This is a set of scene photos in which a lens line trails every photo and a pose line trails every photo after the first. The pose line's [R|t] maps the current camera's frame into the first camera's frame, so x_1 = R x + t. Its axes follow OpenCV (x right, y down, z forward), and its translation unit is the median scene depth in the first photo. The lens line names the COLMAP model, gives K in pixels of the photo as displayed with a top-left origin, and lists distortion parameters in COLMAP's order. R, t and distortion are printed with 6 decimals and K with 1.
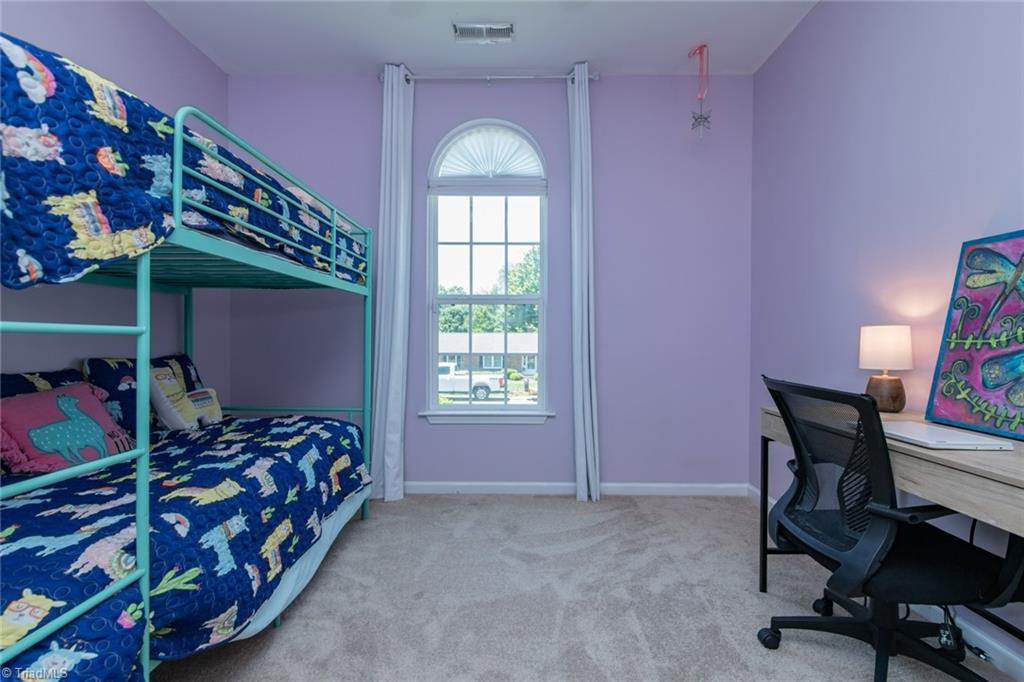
lens RADIAL K [[465.7, 0, 511.8], [0, 465.7, 337.3], [0, 0, 1]] dist [0.001330, 0.000682]
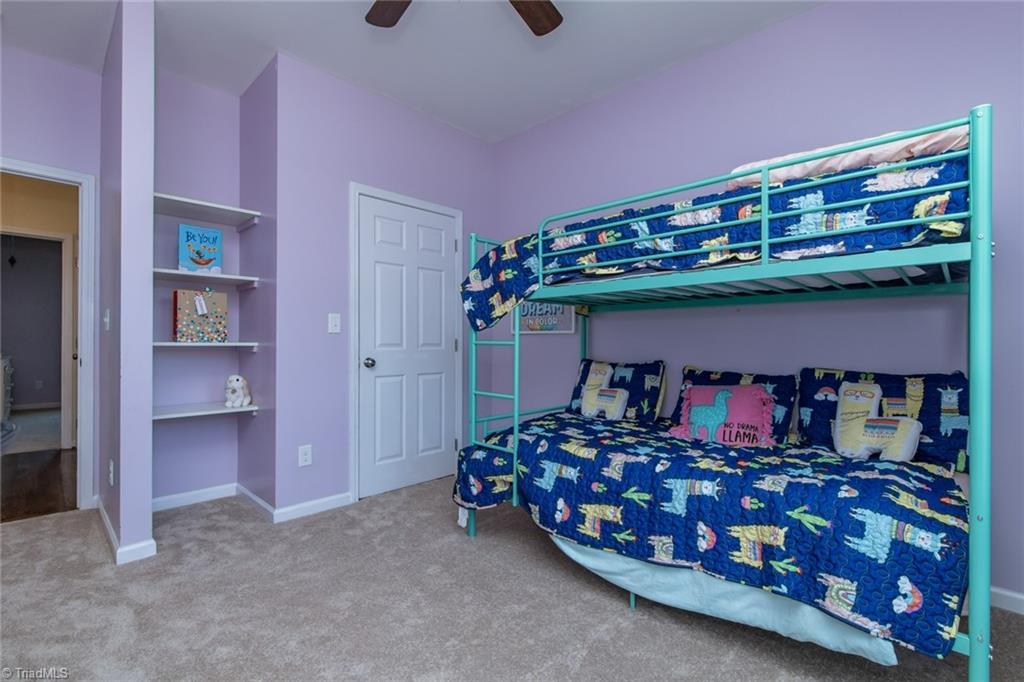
lens RADIAL K [[465.7, 0, 512.4], [0, 465.7, 342.2], [0, 0, 1]] dist [0.001330, 0.000682]
pose [[-0.695787, -0.006450, -0.718220, 0.677429], [-0.007475, 0.999971, -0.001739, -0.014597], [0.718210, 0.004158, -0.695814, 2.108869]]
